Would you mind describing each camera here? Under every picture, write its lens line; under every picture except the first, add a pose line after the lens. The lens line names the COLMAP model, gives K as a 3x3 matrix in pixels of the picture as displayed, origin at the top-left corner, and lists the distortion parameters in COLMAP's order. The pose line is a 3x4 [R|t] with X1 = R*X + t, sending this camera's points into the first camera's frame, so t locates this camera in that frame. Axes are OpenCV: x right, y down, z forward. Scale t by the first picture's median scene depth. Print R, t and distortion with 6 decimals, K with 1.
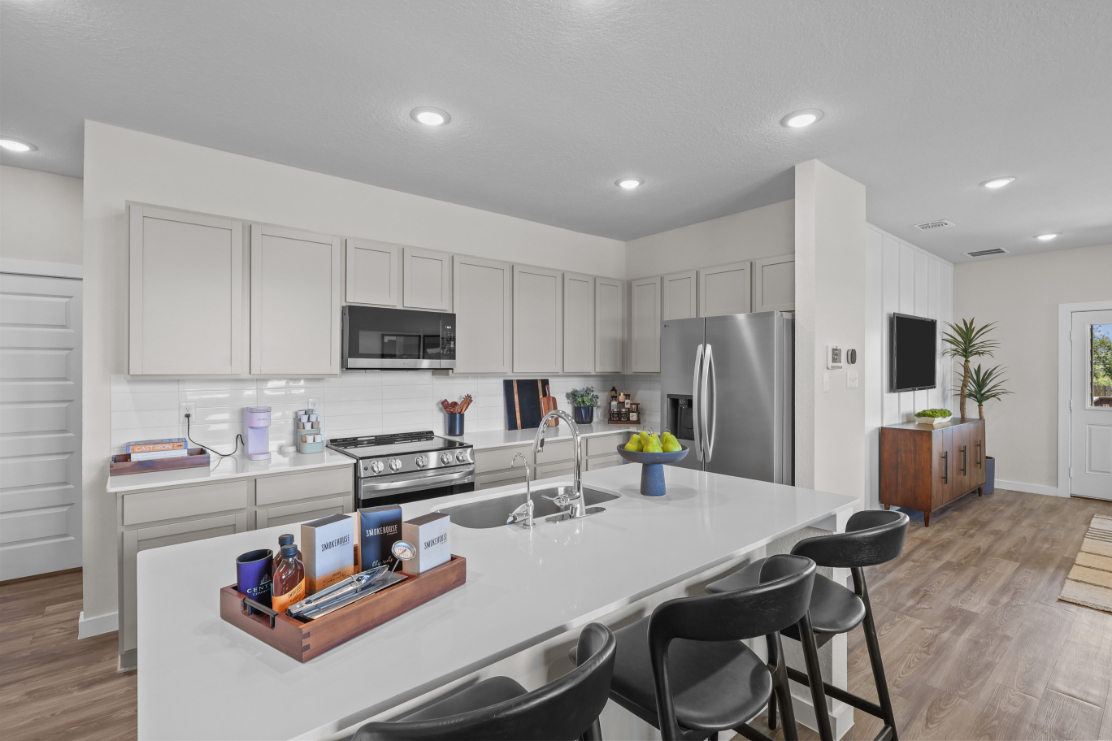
lens RADIAL K [[511.3, 0, 554.6], [0, 511.3, 369.8], [0, 0, 1]] dist [-0.001495, 0.000437]
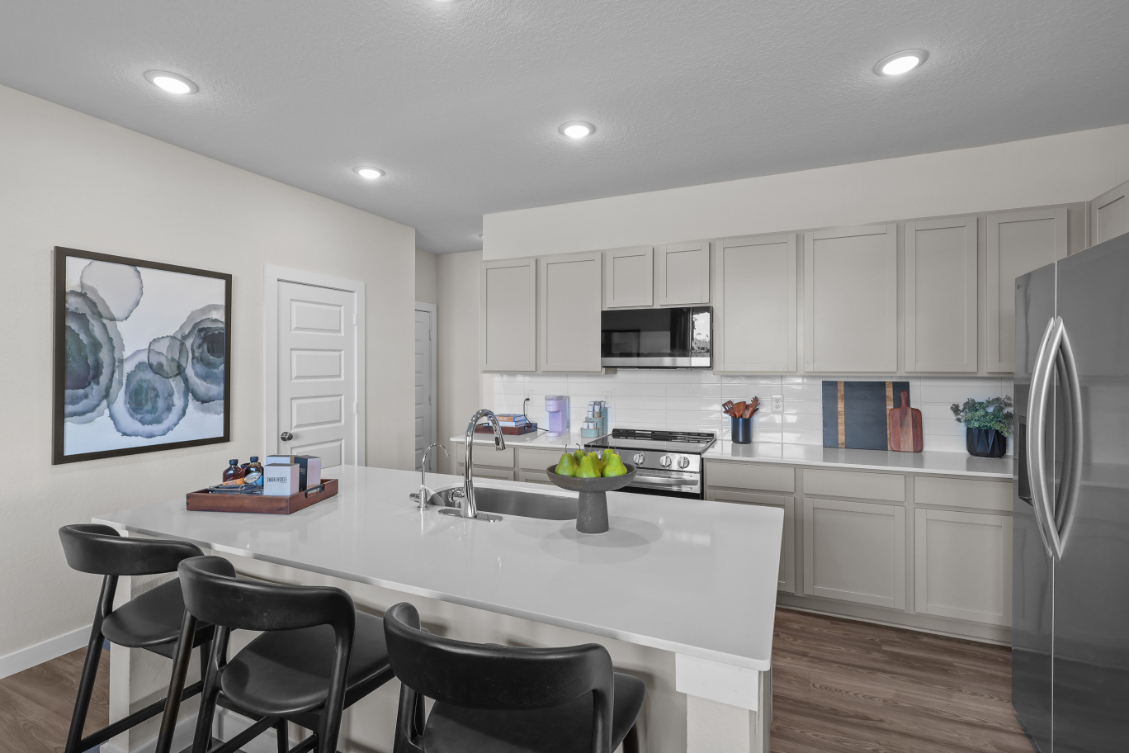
lens RADIAL K [[525.4, 0, 562.7], [0, 525.4, 365.8], [0, 0, 1]] dist [-0.002308, 0.000518]
pose [[0.442786, 0.000790, -0.896627, 0.491252], [-0.000774, 1.000000, 0.000498, -0.003796], [0.896627, 0.000474, 0.442786, 0.332913]]
